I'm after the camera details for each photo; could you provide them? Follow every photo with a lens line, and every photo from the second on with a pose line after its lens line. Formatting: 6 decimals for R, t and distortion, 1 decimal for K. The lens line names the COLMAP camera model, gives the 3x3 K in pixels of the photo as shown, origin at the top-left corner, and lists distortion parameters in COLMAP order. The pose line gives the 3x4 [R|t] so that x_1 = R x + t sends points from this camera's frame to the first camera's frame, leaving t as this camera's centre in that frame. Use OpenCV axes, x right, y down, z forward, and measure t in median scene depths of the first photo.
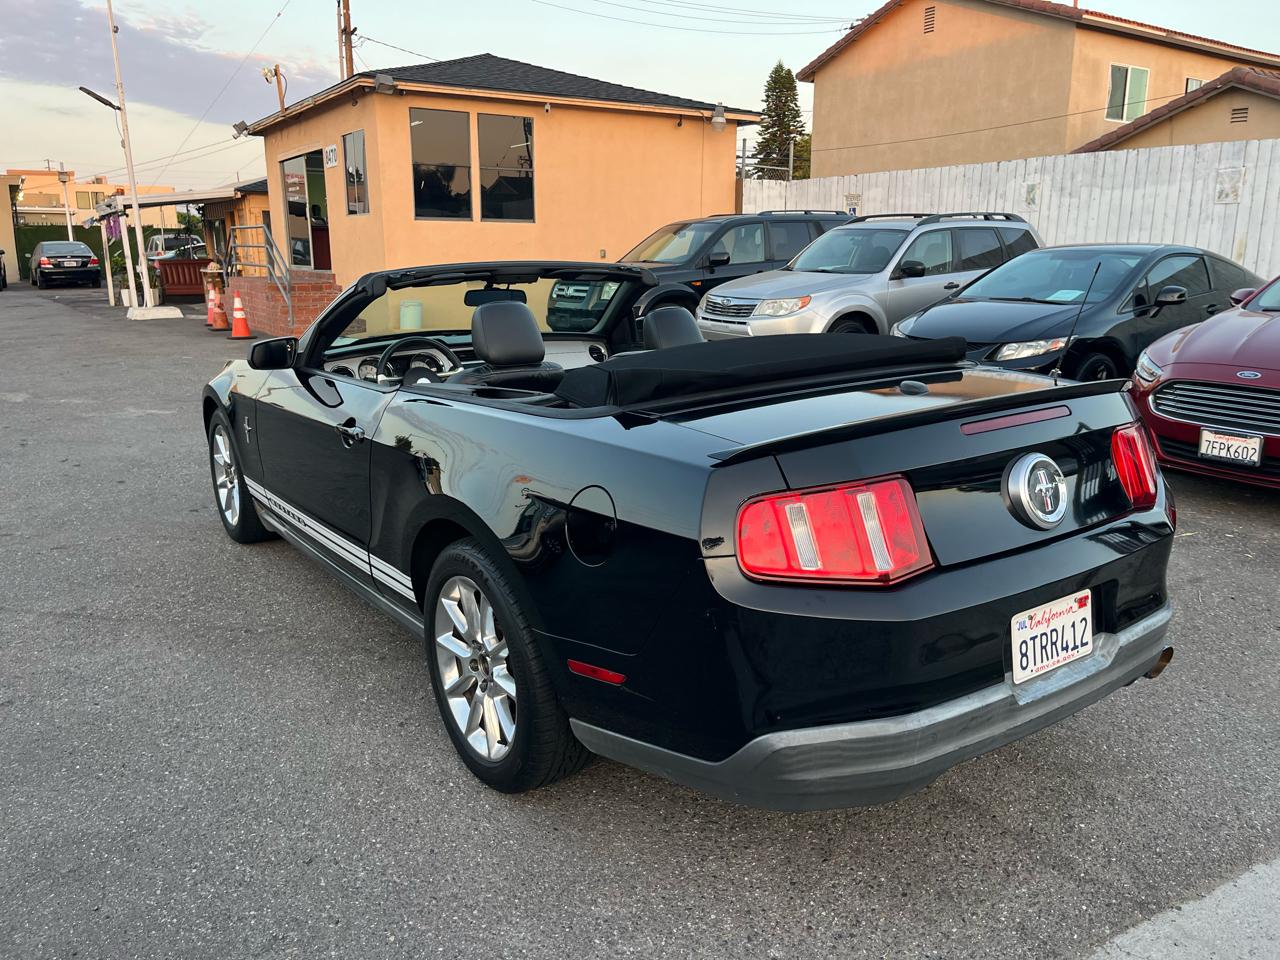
lens RADIAL K [[971.4, 0, 648.9], [0, 971.4, 484.2], [0, 0, 1]] dist [0.073758, -0.105769]
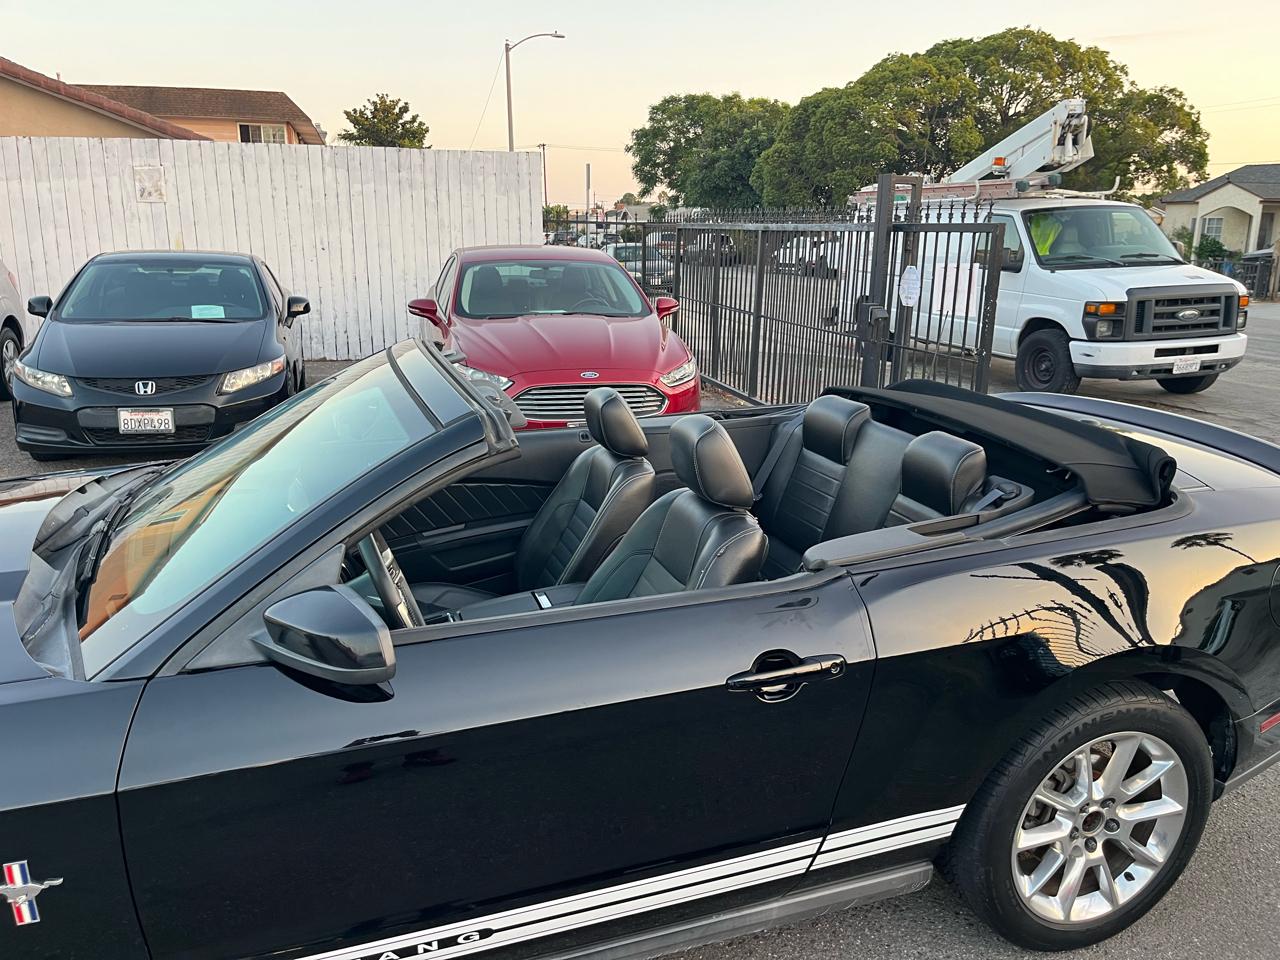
lens RADIAL K [[971.4, 0, 642.6], [0, 971.4, 484.2], [0, 0, 1]] dist [0.073758, -0.105769]
pose [[0.302891, -0.237574, 0.922939, -0.351063], [0.214360, 0.960599, 0.176919, -0.118269], [-0.928605, 0.144254, 0.341883, 0.350547]]
